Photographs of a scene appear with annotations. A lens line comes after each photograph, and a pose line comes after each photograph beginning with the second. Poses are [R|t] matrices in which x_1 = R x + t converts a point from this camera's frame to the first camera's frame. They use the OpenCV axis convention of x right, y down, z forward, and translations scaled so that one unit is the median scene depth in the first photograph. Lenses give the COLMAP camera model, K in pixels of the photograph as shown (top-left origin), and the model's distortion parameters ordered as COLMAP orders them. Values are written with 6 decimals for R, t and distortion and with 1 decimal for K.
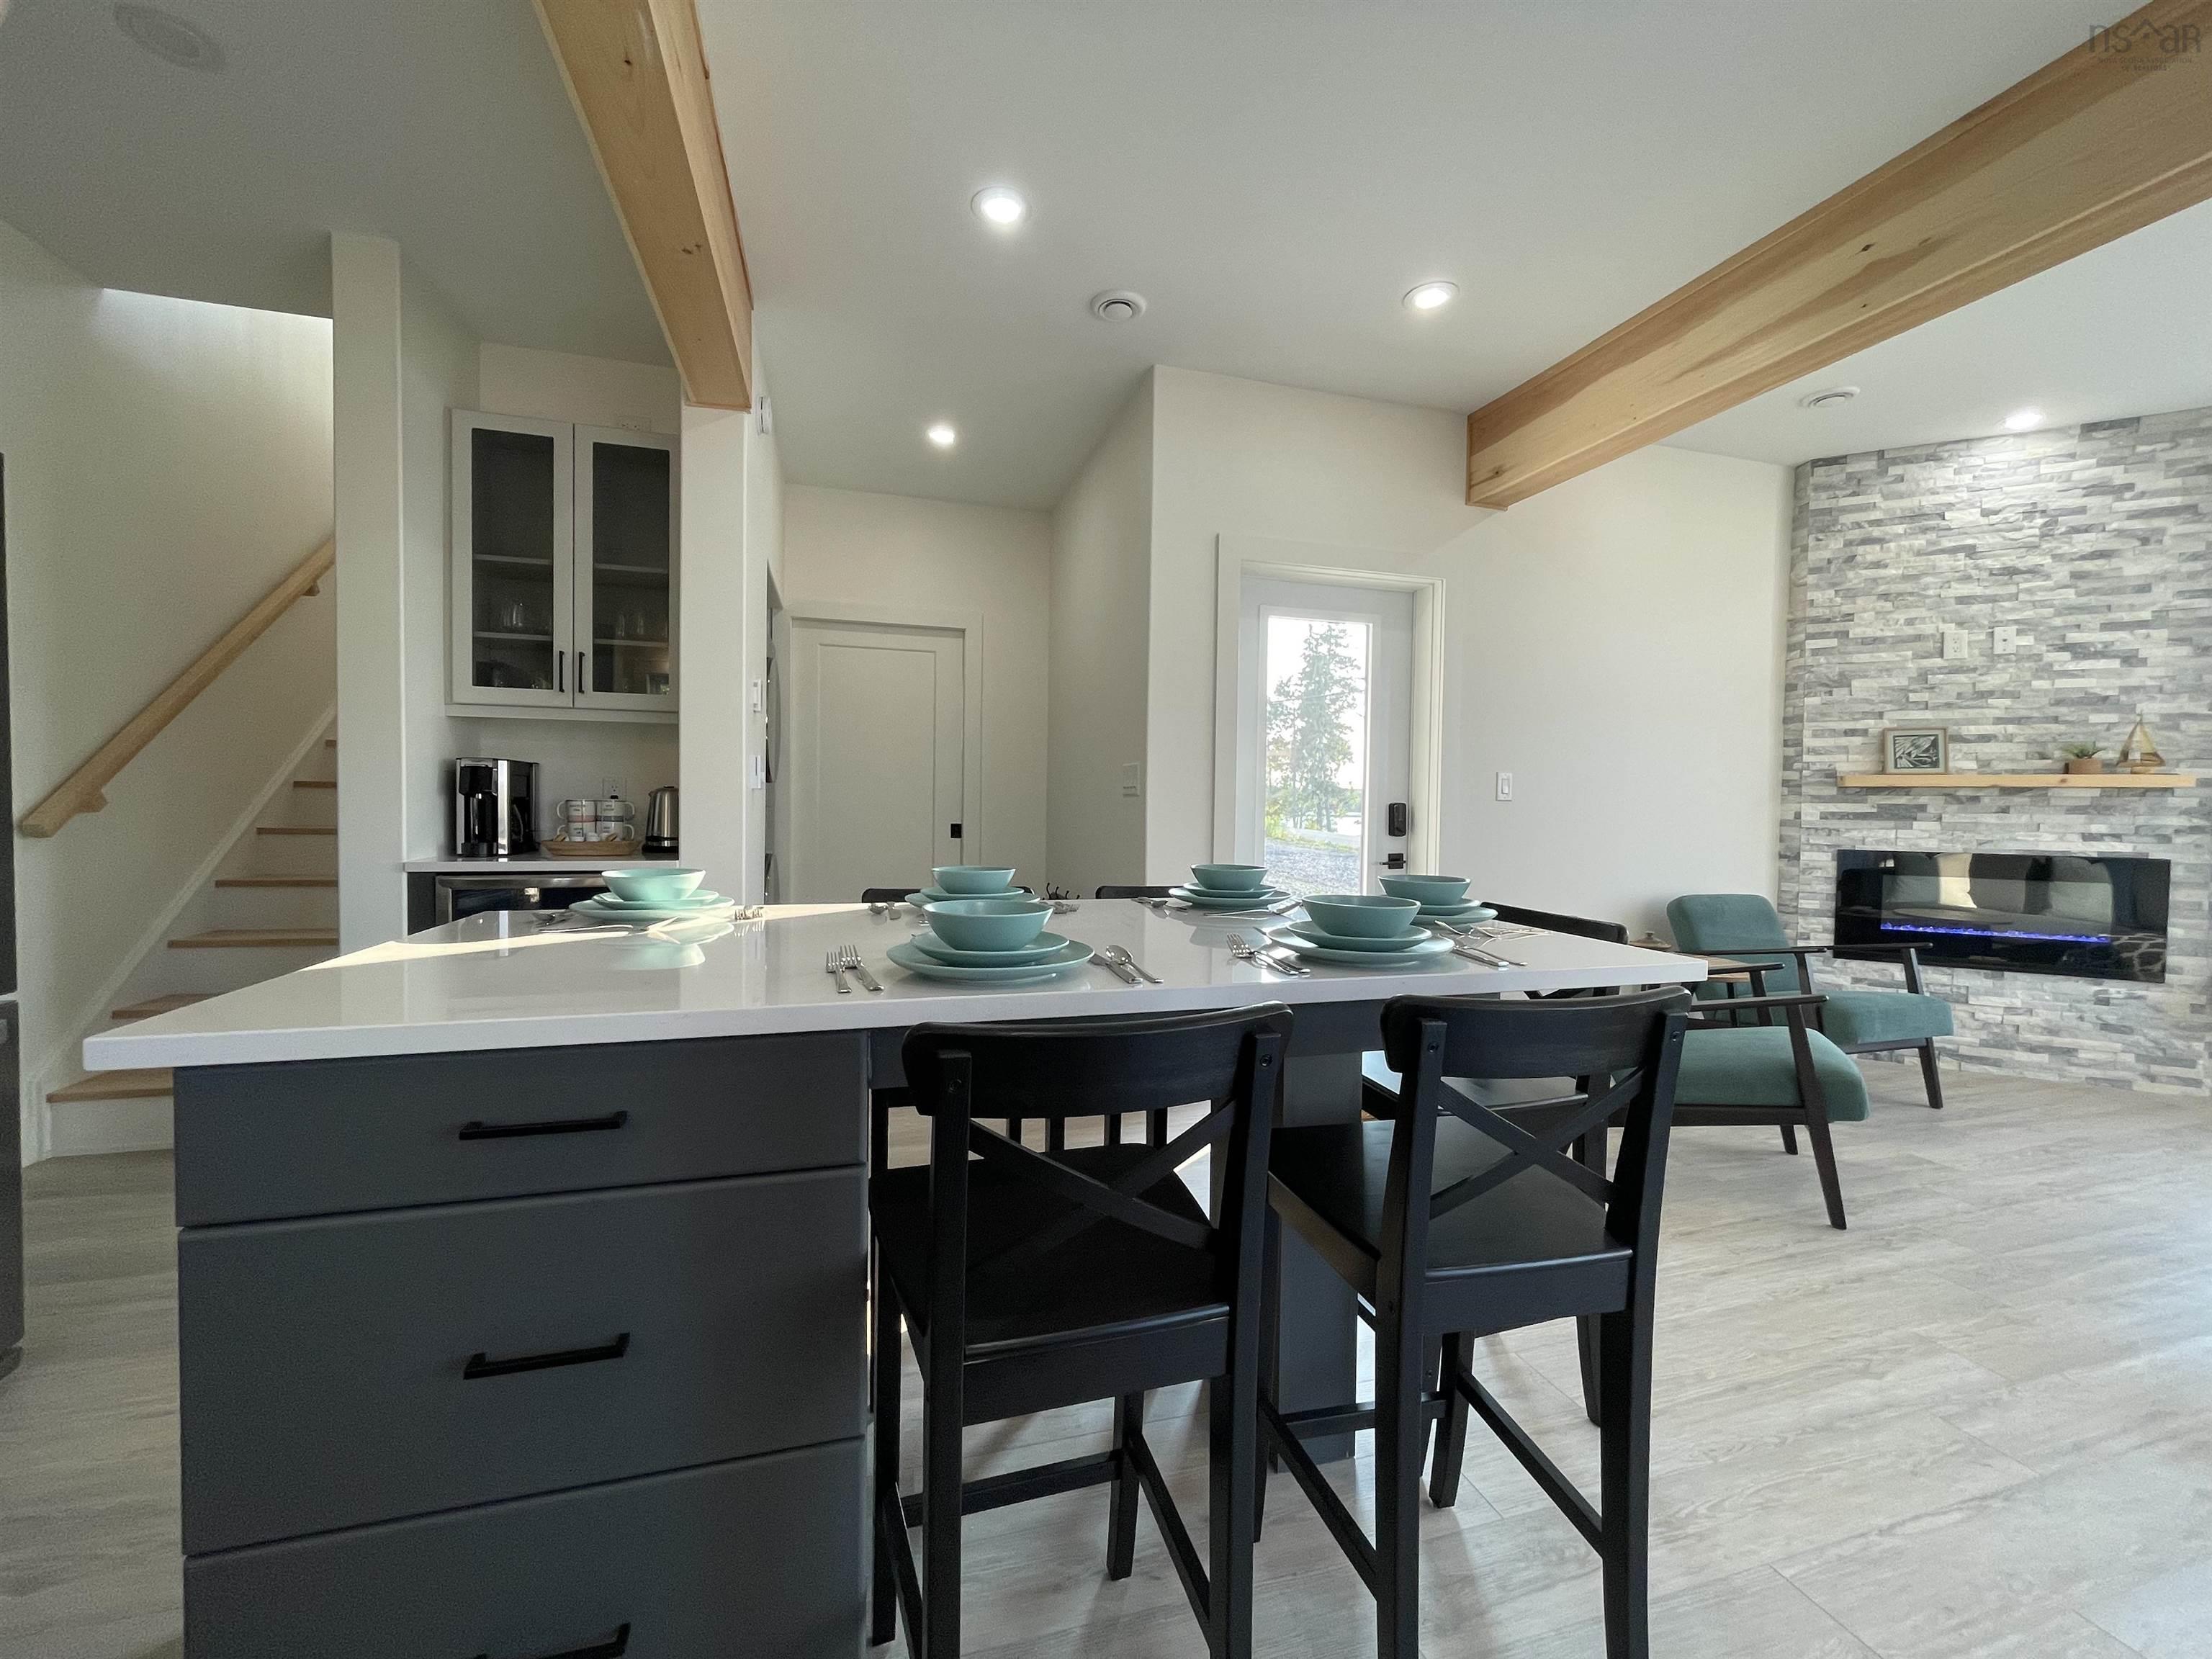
lens RADIAL K [[902.1, 0, 1107.6], [0, 902.1, 826.0], [0, 0, 1]] dist [0.000659, -0.000755]
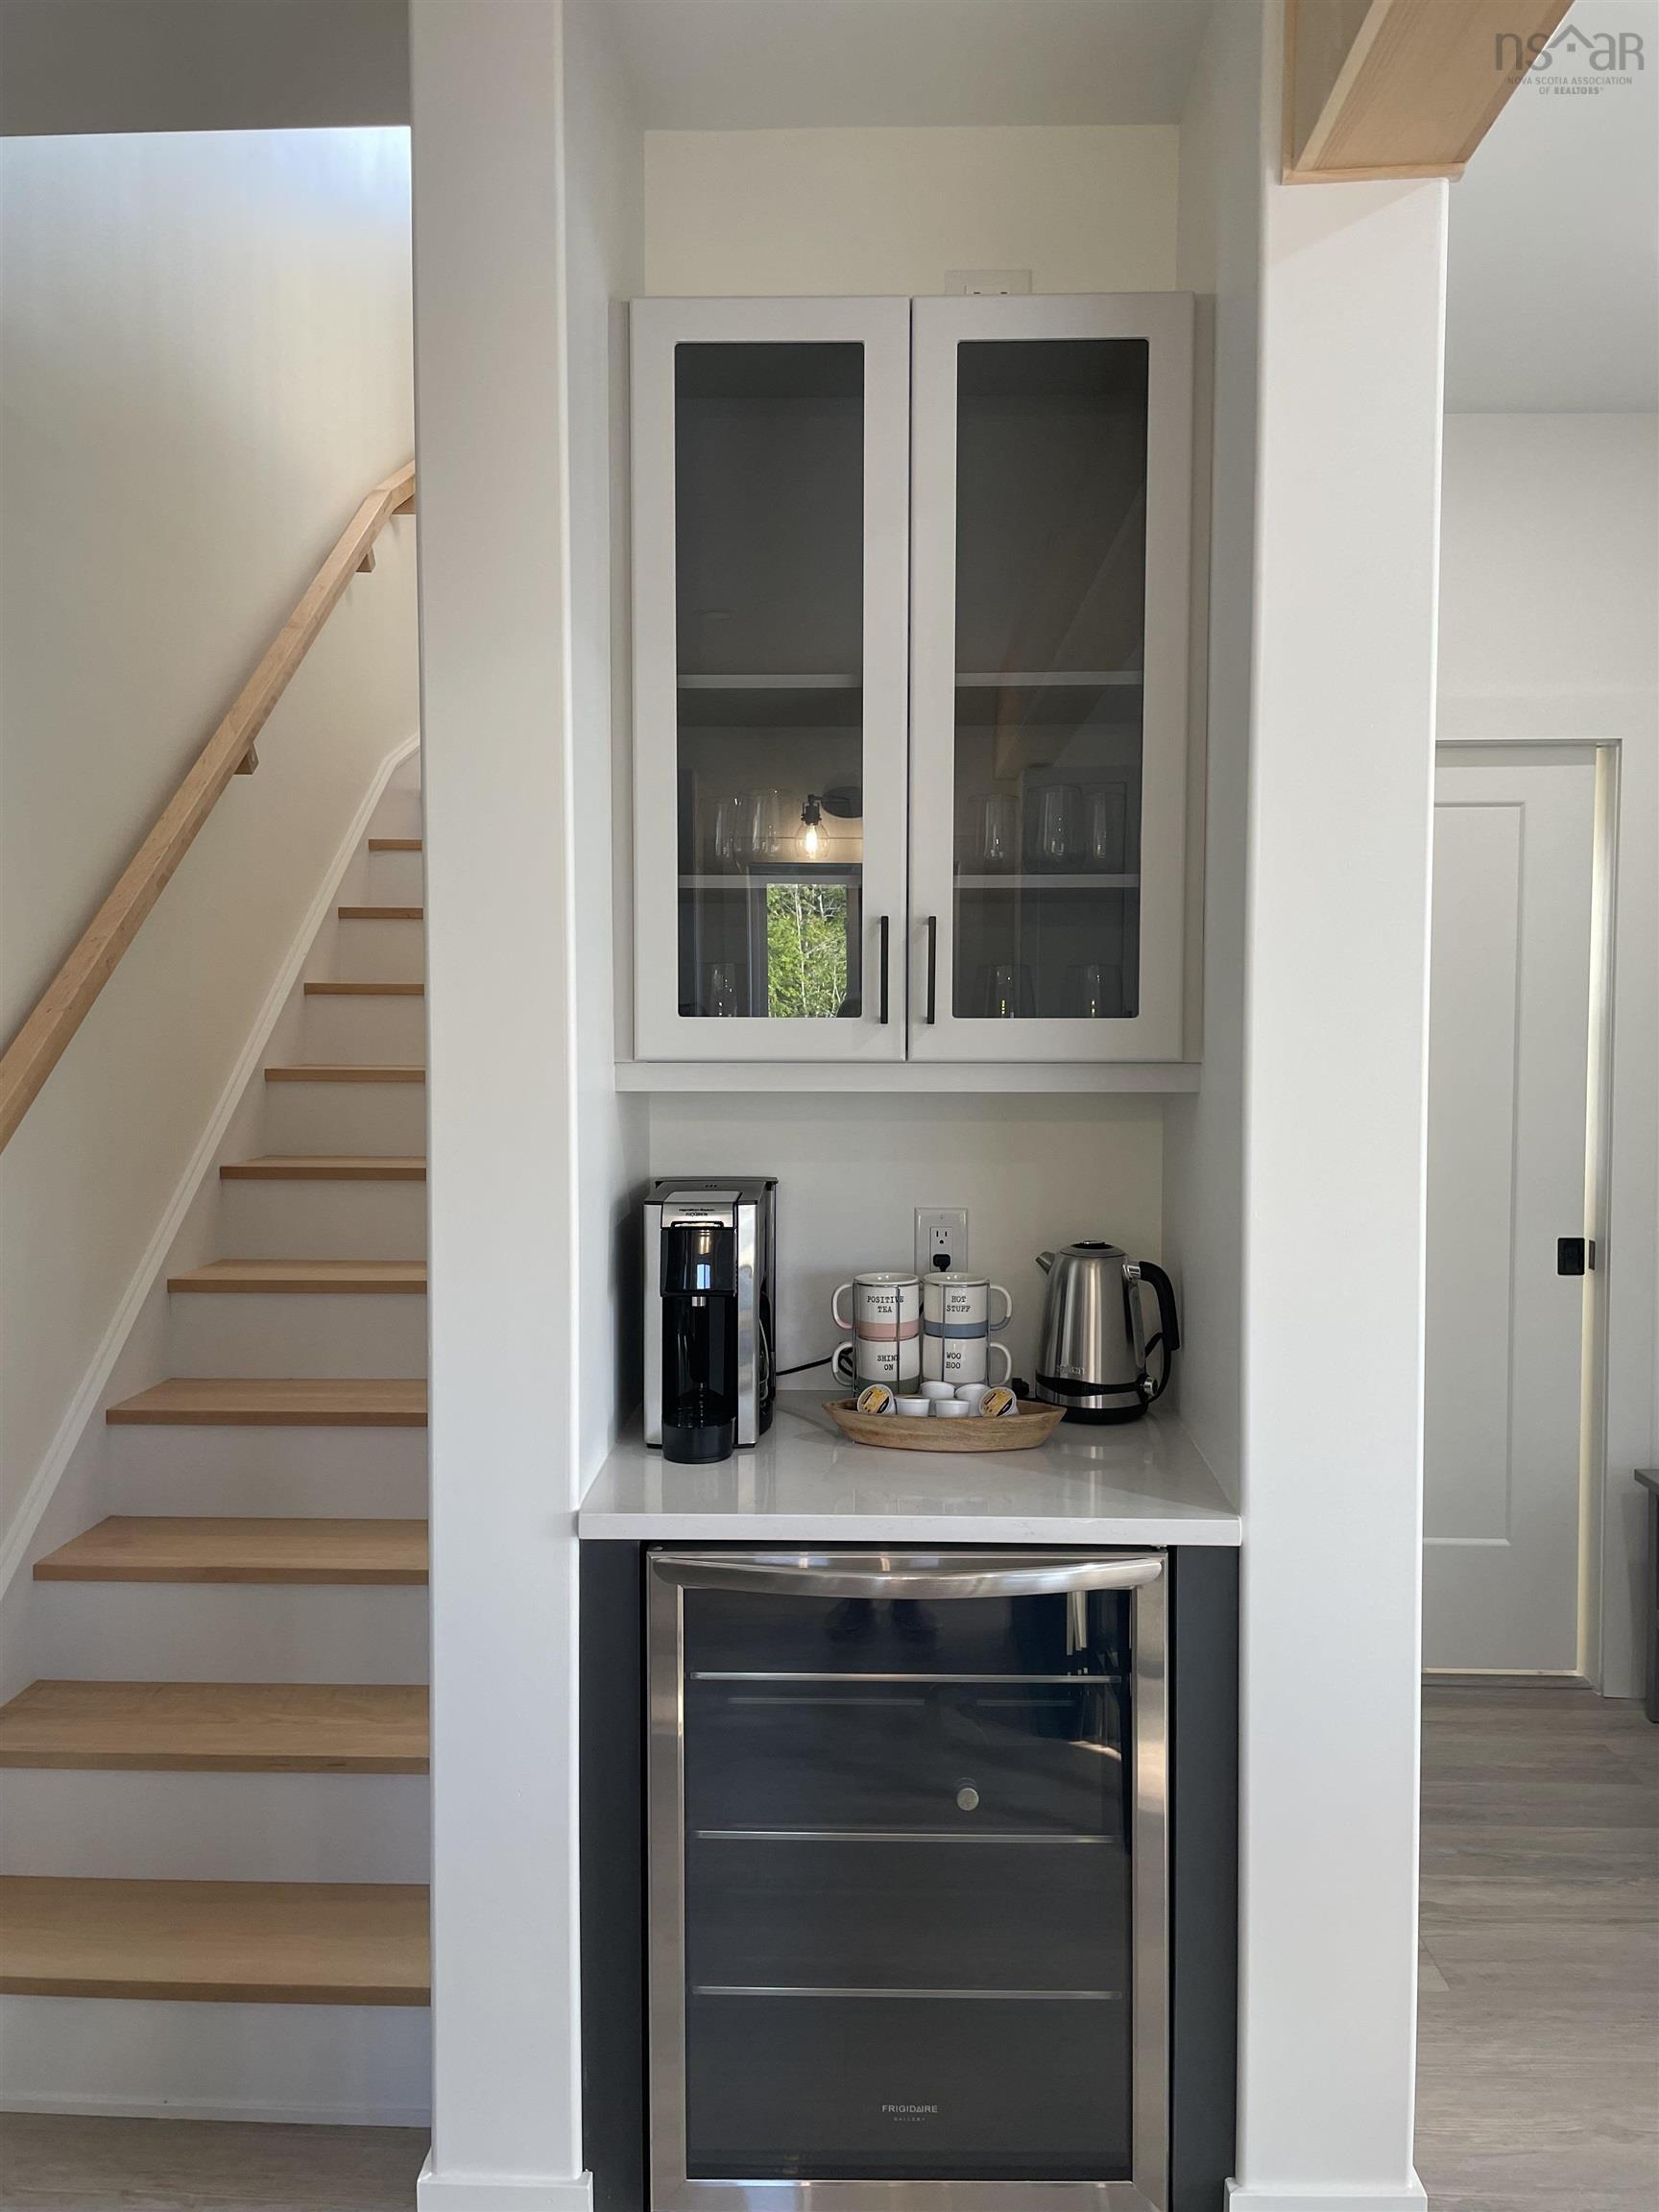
lens RADIAL K [[1701.9, 0, 831.4], [0, 1701.9, 1095.5], [0, 0, 1]] dist [0.069898, -0.052594]
pose [[0.947745, 0.001945, -0.319024, -0.393982], [0.002620, 0.999900, 0.013880, -0.126746], [0.319019, -0.013990, 0.947645, 0.313493]]
